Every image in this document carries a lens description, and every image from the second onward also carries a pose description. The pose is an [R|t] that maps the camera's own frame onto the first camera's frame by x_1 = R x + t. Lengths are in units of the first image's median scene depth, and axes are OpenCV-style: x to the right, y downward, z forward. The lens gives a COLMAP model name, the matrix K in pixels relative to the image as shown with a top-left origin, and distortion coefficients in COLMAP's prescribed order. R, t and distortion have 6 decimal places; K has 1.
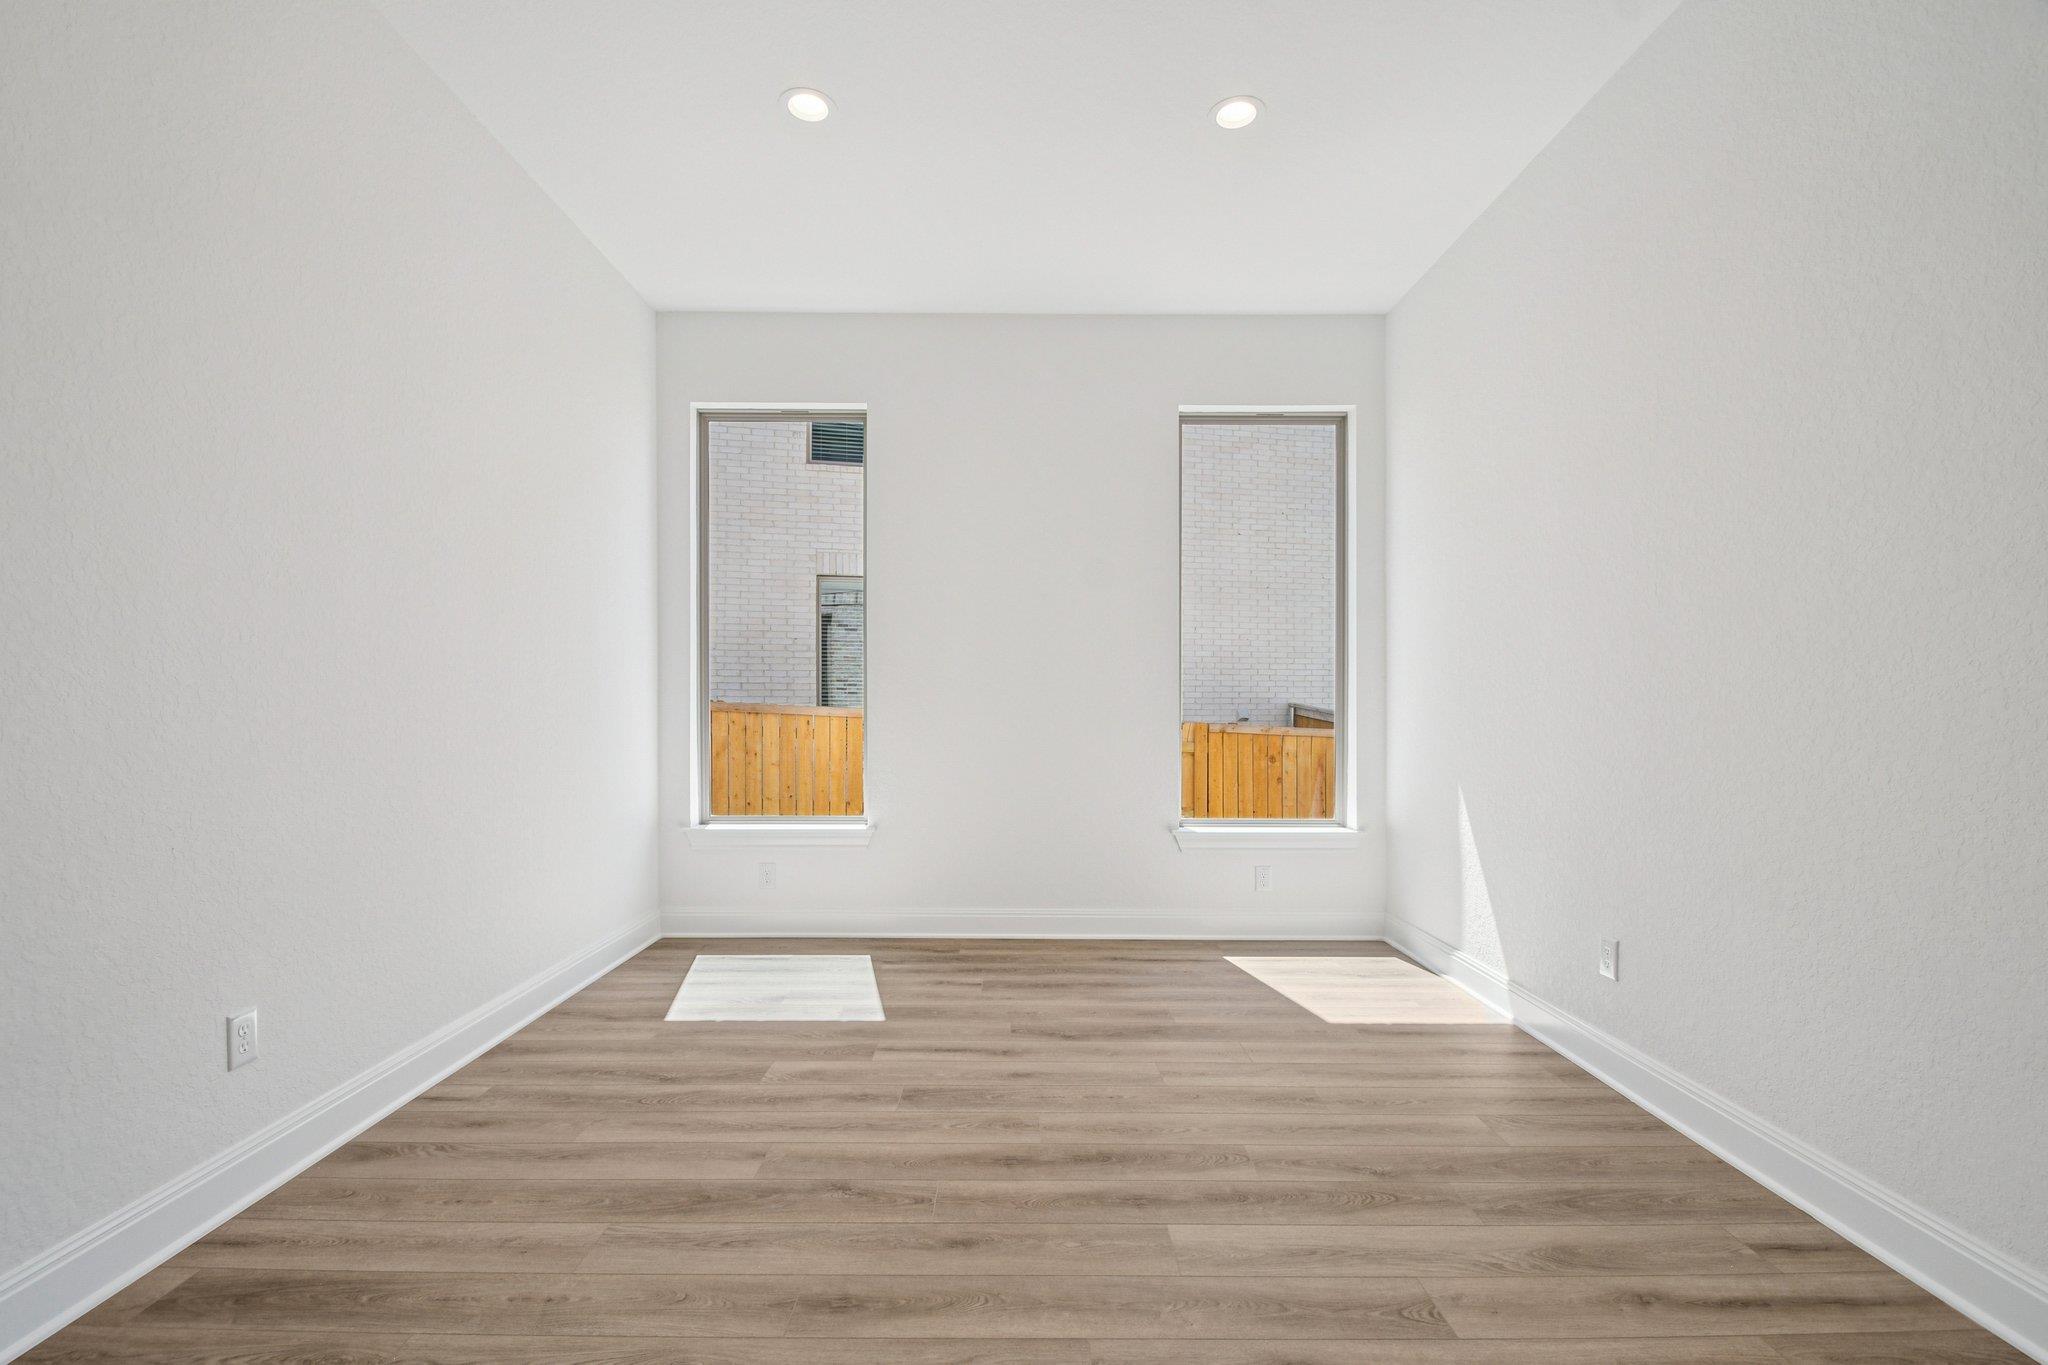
lens RADIAL K [[911.8, 0, 1026.2], [0, 911.8, 697.1], [0, 0, 1]] dist [-0.000509, -0.008364]
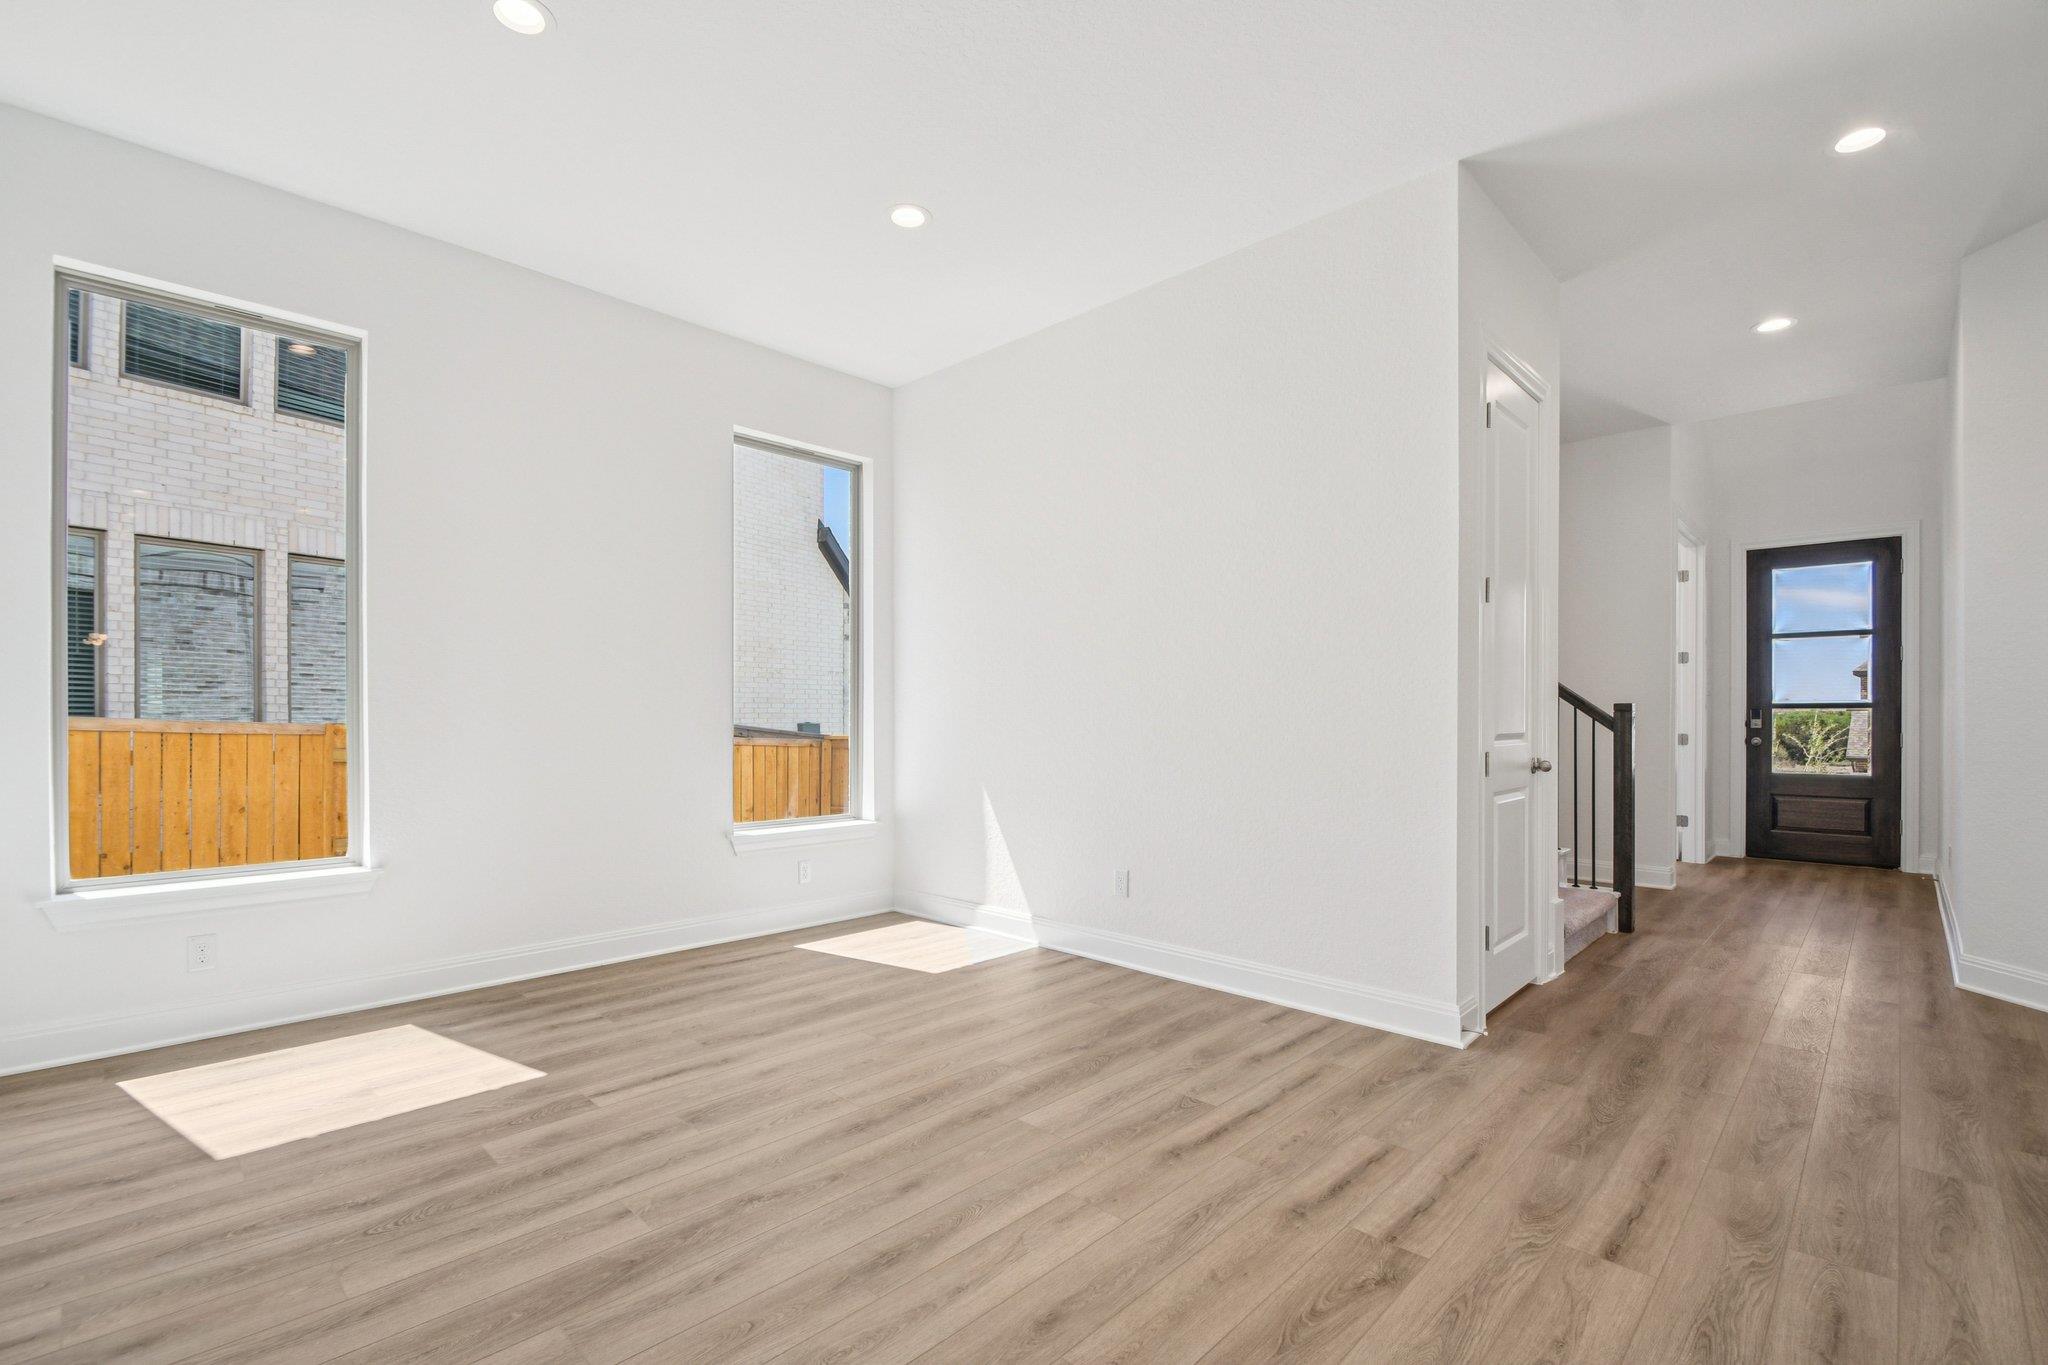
lens RADIAL K [[911.8, 0, 1024.7], [0, 911.8, 696.8], [0, 0, 1]] dist [-0.000509, -0.008364]
pose [[0.690999, 0.014516, 0.722710, -0.478292], [-0.006240, 0.999881, -0.014117, 0.002564], [-0.722829, 0.005245, 0.691007, 0.064087]]
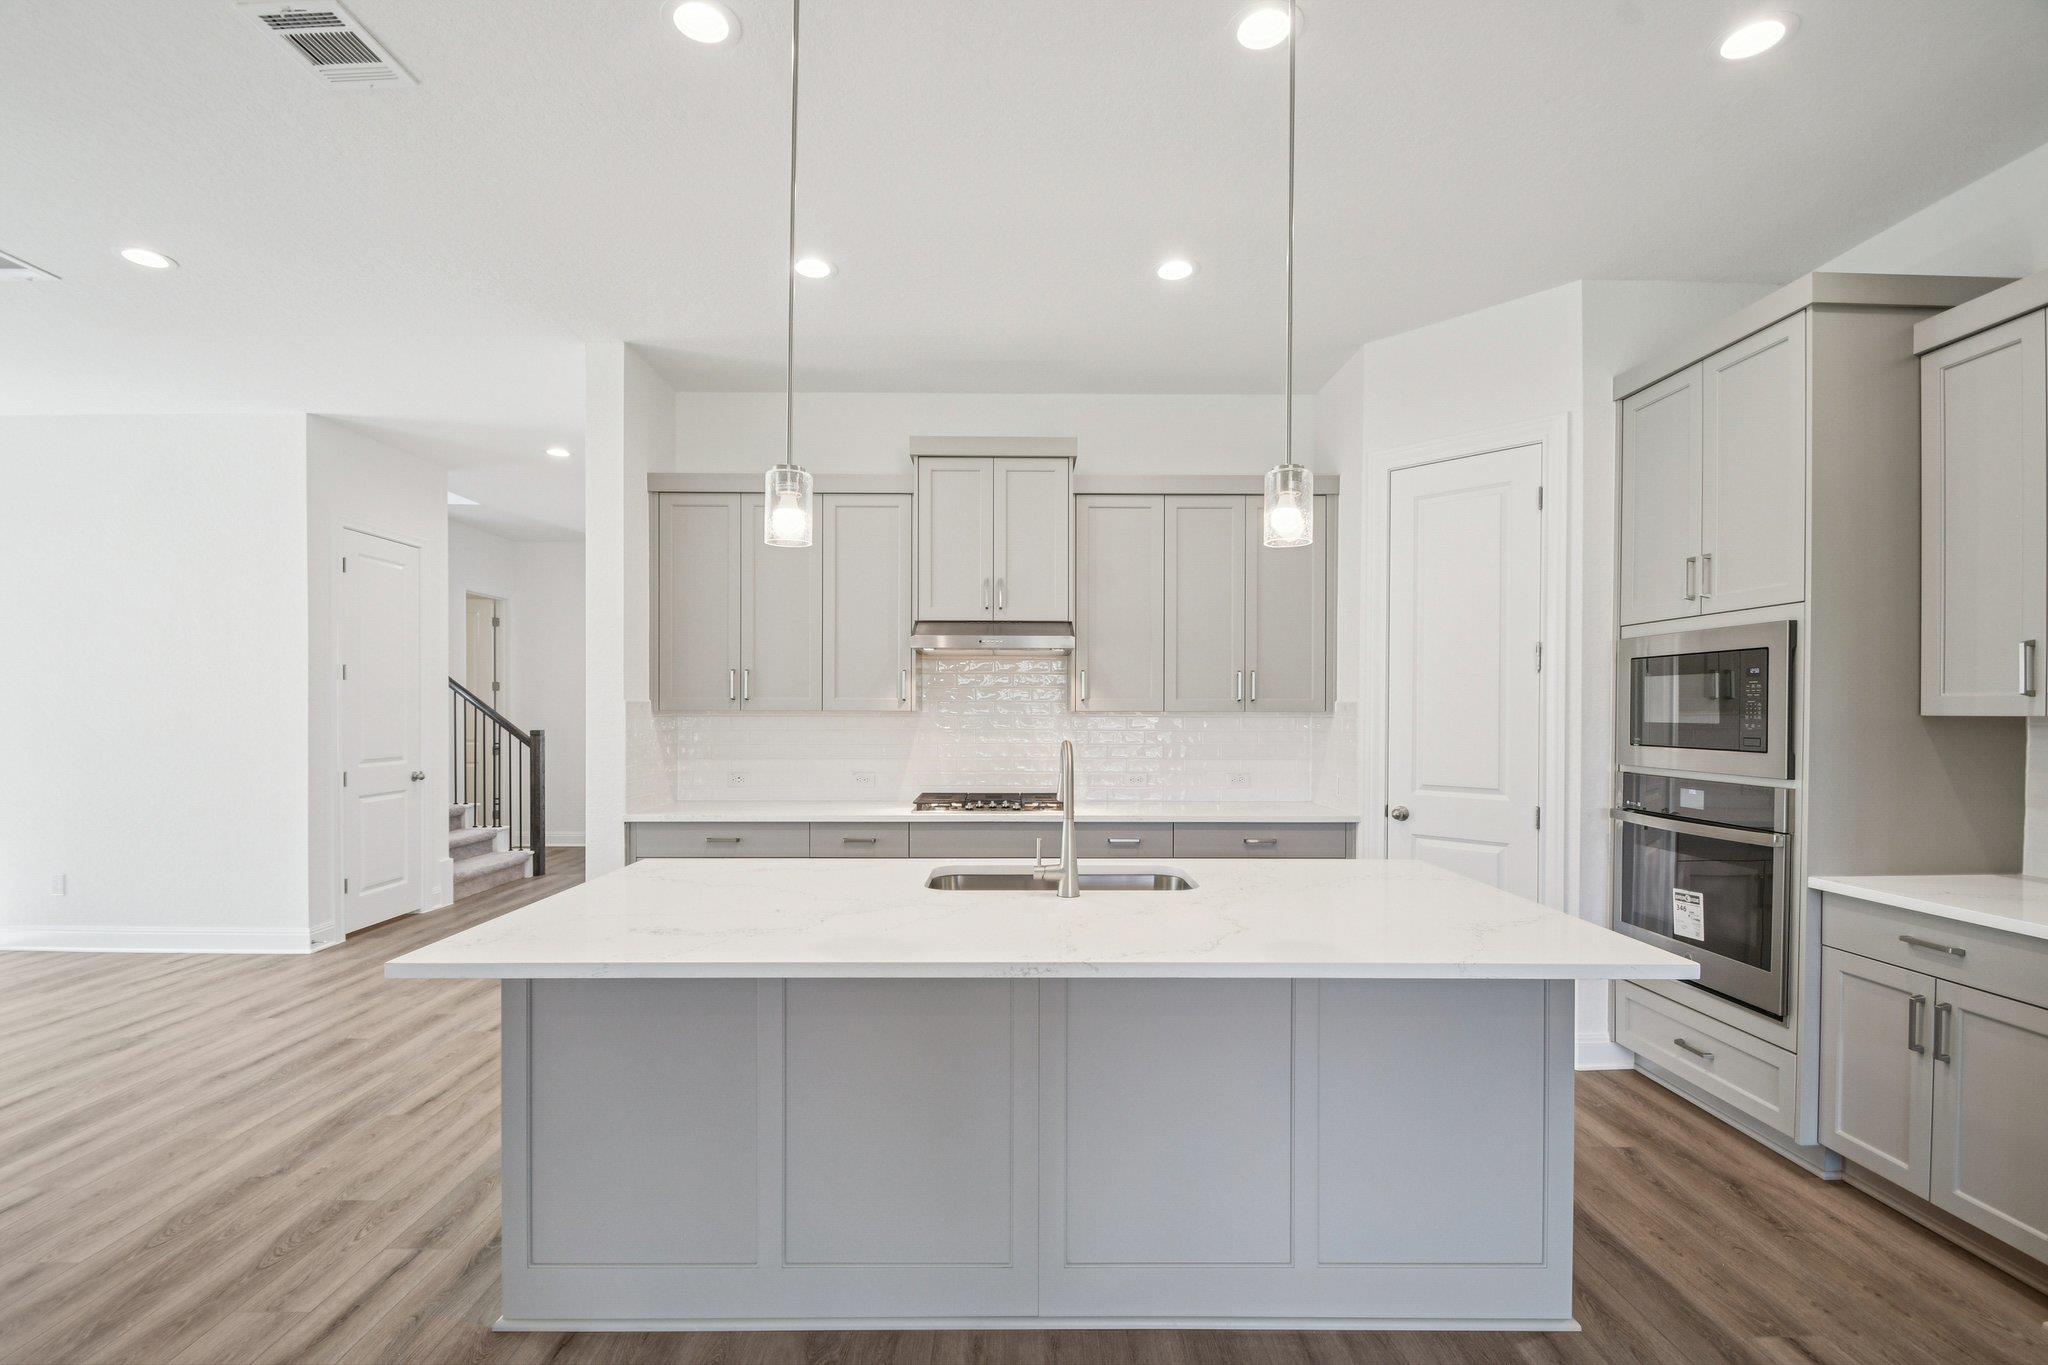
lens RADIAL K [[911.8, 0, 1022.1], [0, 911.8, 696.0], [0, 0, 1]] dist [-0.000509, -0.008364]
pose [[-0.004154, 0.010034, 0.999941, -1.033455], [-0.005834, 0.999932, -0.010059, -0.080045], [-0.999974, -0.005875, -0.004095, -0.807378]]
